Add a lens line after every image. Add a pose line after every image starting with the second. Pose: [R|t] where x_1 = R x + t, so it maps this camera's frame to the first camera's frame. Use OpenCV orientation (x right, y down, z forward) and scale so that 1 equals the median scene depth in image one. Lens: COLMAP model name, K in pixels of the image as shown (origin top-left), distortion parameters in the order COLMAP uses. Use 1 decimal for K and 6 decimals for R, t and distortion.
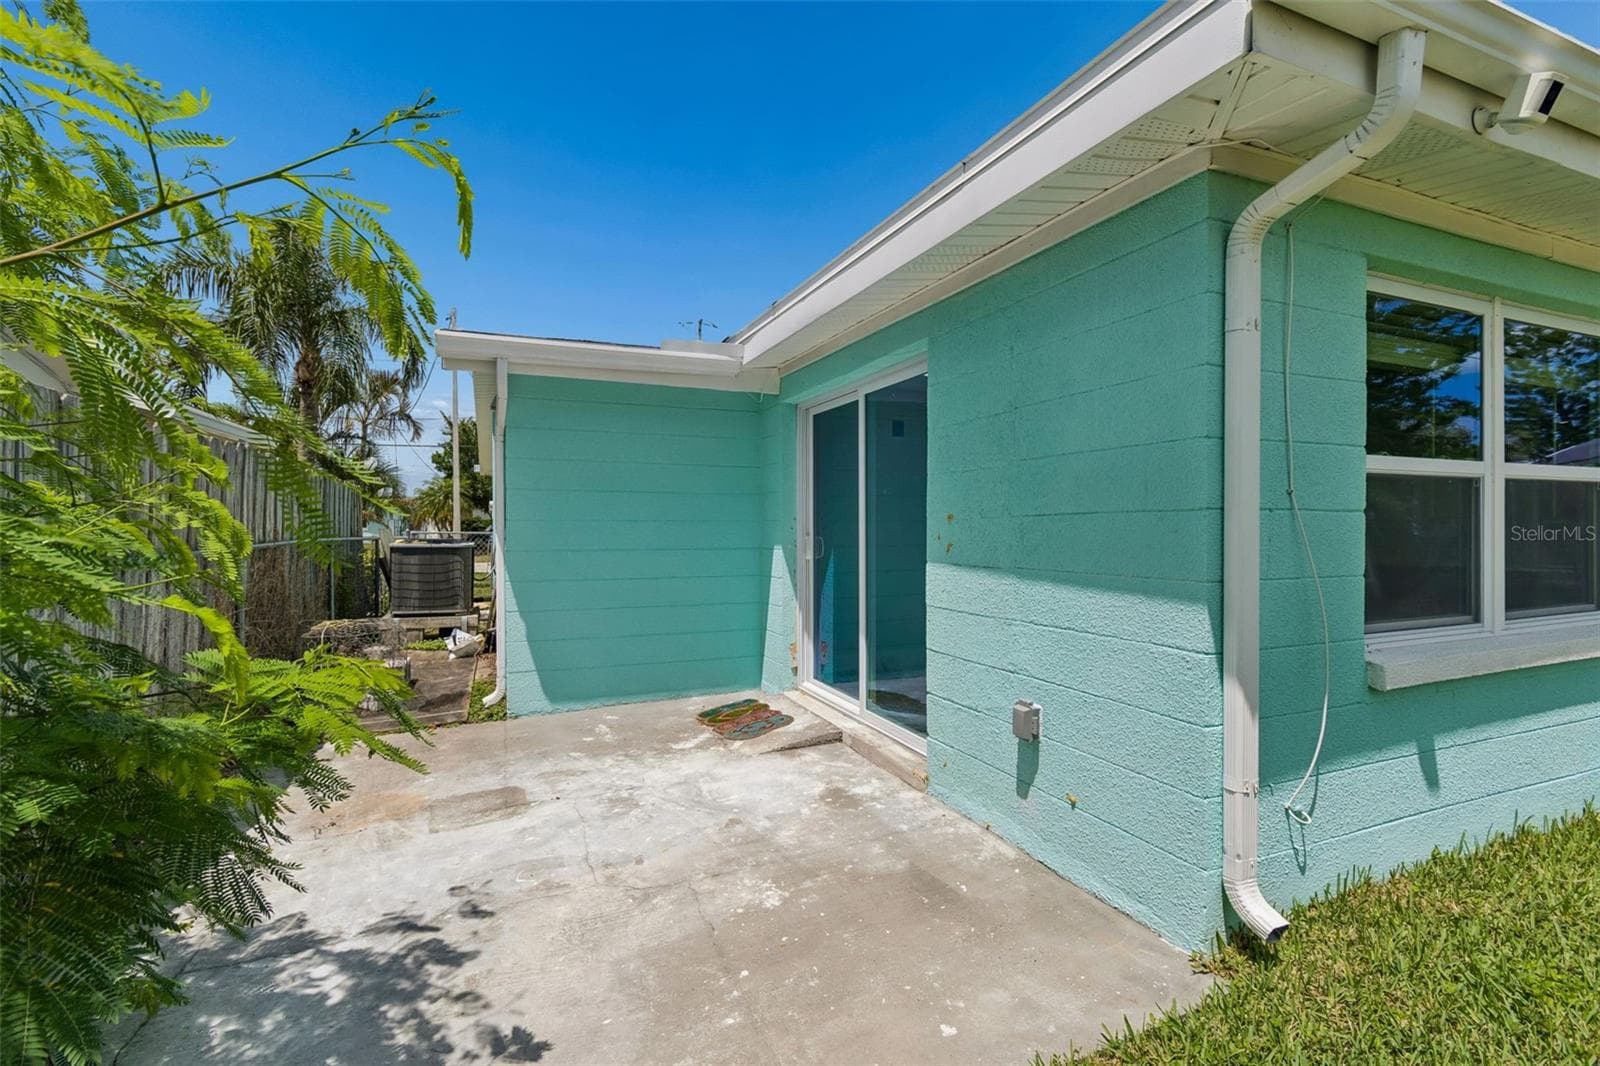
lens RADIAL K [[713.4, 0, 800.0], [0, 713.4, 533.0], [0, 0, 1]] dist [0.001886, -0.000348]
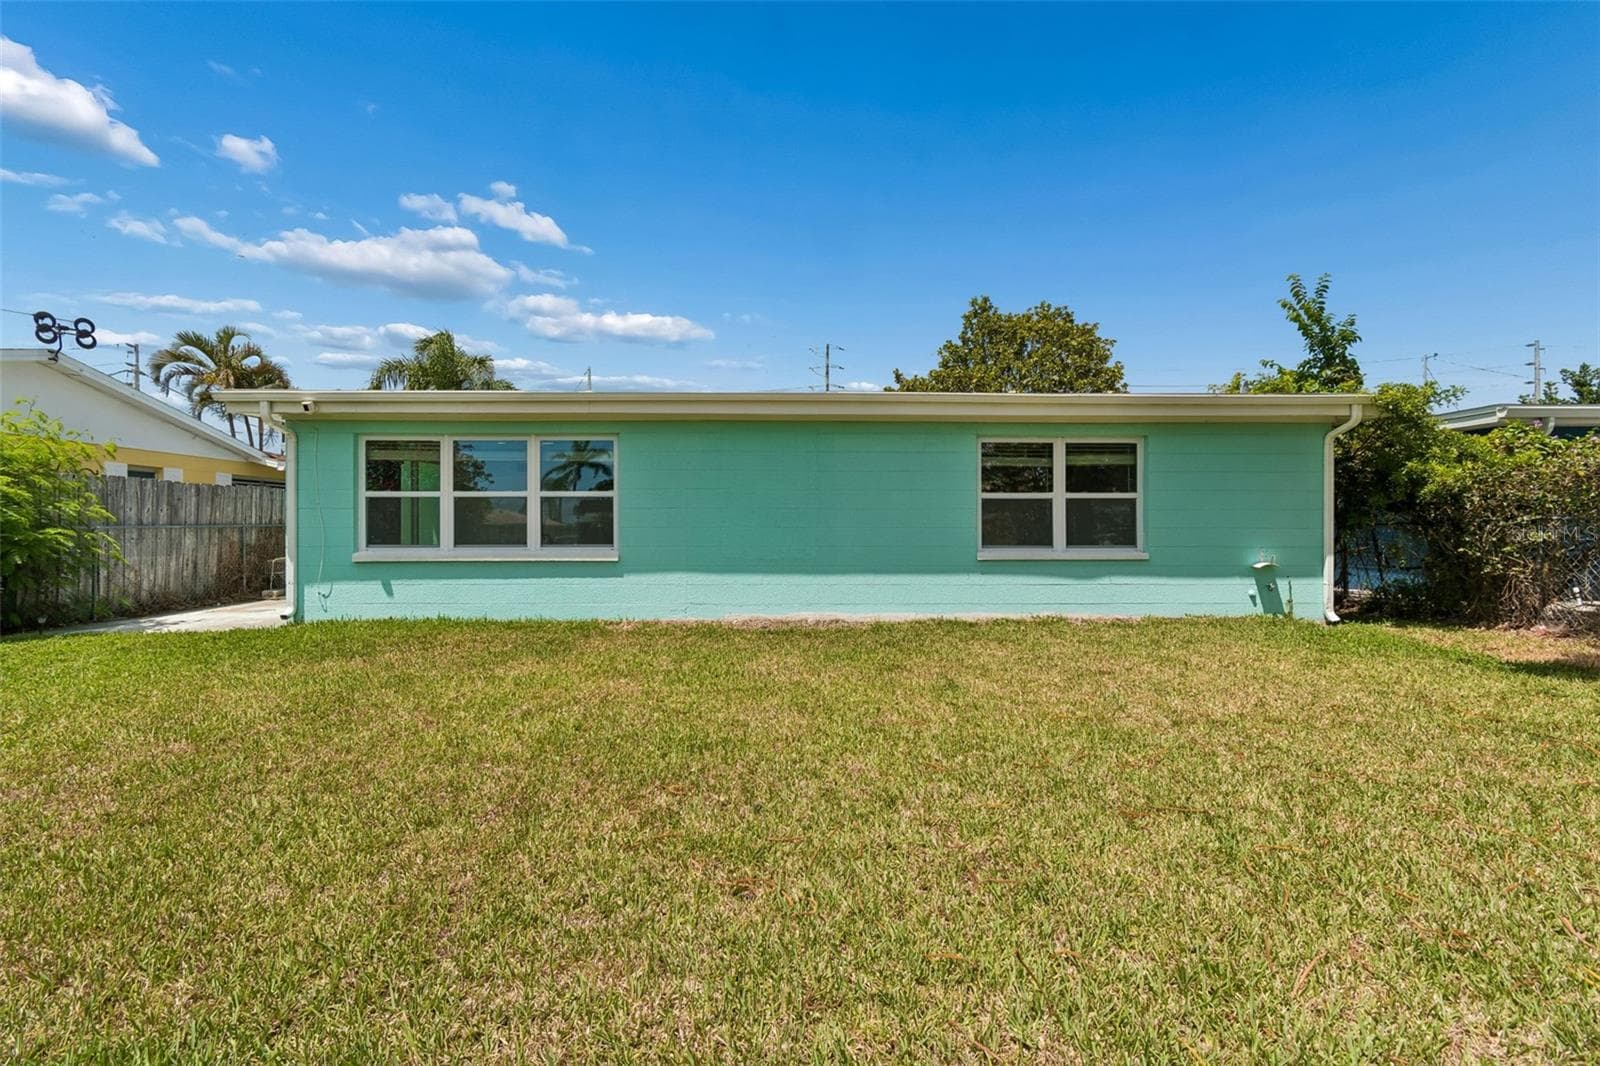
lens RADIAL K [[727.2, 0, 781.2], [0, 727.2, 528.7], [0, 0, 1]] dist [0.001500, 0.000065]
pose [[0.927301, 0.005148, -0.374281, 0.627745], [-0.010609, 0.999865, -0.012531, 0.014476], [0.374166, 0.015591, 0.927231, -0.224679]]
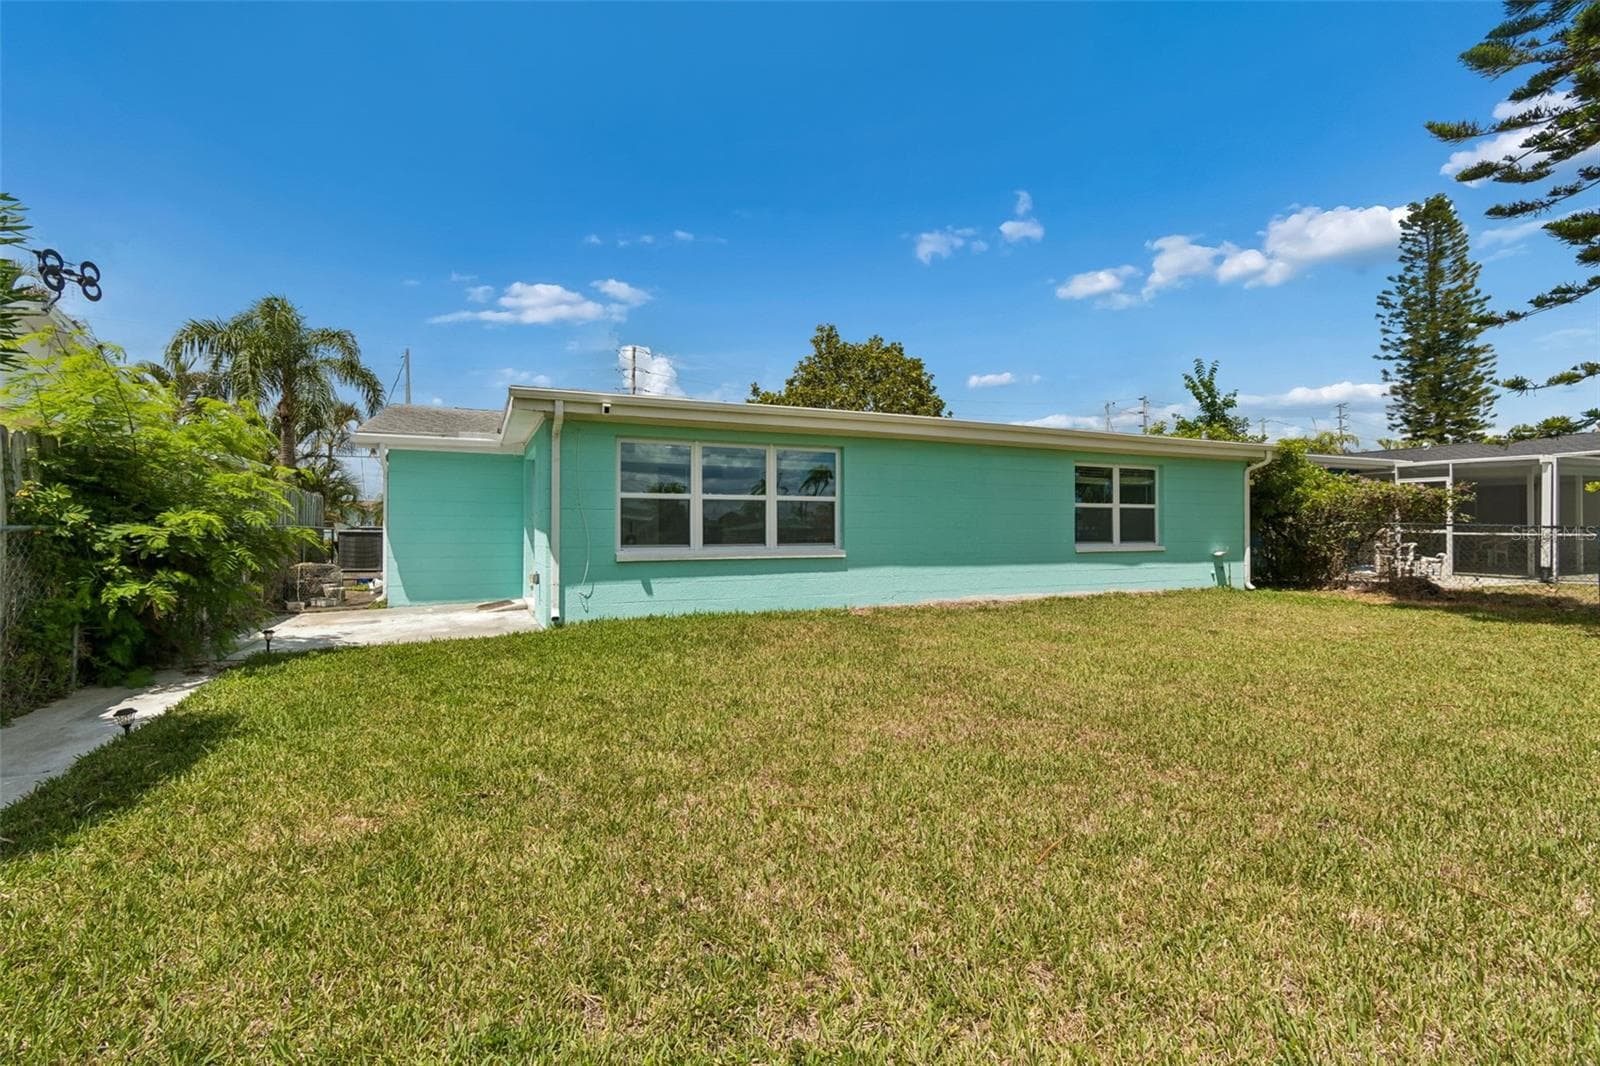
lens RADIAL K [[713.4, 0, 800.0], [0, 713.4, 533.0], [0, 0, 1]] dist [0.001886, -0.000348]
pose [[0.999629, 0.005010, 0.026763, 0.253575], [-0.004724, 0.999931, -0.010749, 0.018771], [-0.026815, 0.010618, 0.999584, -0.385854]]
